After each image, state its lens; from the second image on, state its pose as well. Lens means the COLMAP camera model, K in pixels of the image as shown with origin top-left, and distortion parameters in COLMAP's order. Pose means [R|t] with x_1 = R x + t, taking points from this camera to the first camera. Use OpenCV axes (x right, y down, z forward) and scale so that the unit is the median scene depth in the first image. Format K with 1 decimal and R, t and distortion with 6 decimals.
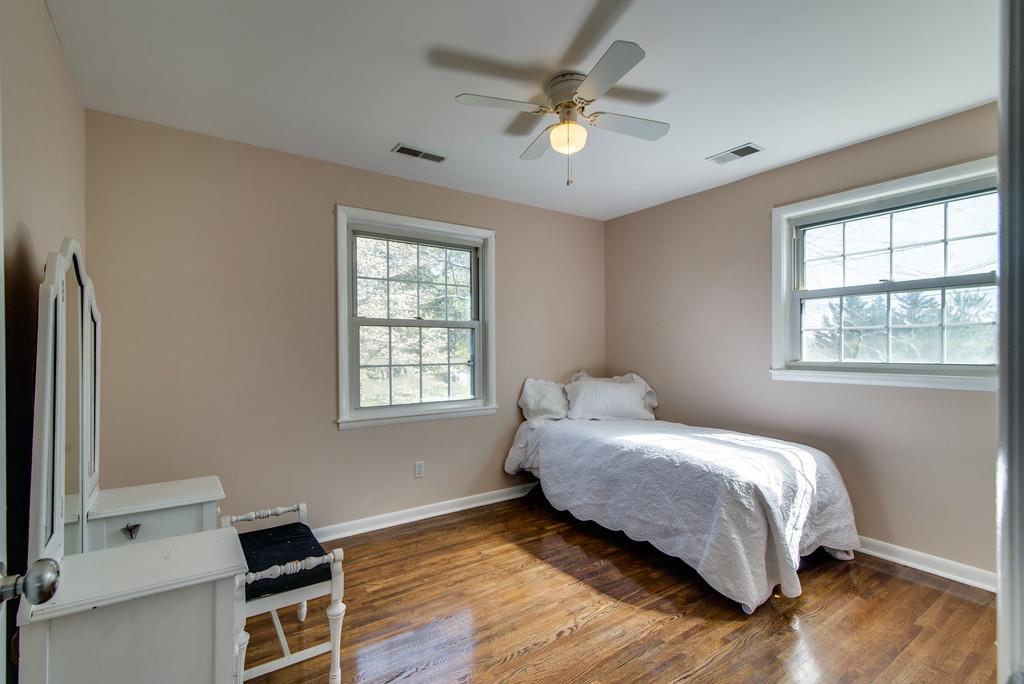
lens RADIAL K [[478.4, 0, 502.8], [0, 478.4, 342.8], [0, 0, 1]] dist [-0.001528, -0.000022]
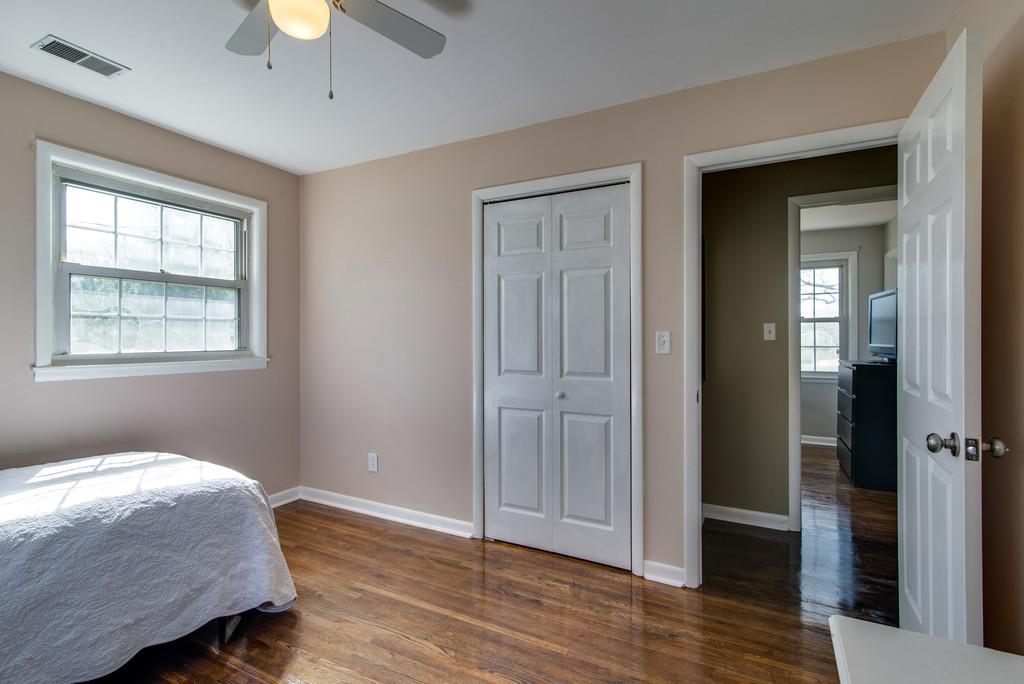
lens RADIAL K [[467.8, 0, 507.1], [0, 467.8, 335.4], [0, 0, 1]] dist [0.016737, 0.000118]
pose [[-0.445723, 0.005192, 0.895156, -0.419106], [-0.009947, 0.999893, -0.010752, 0.010006], [-0.895116, -0.013696, -0.445623, 0.781350]]
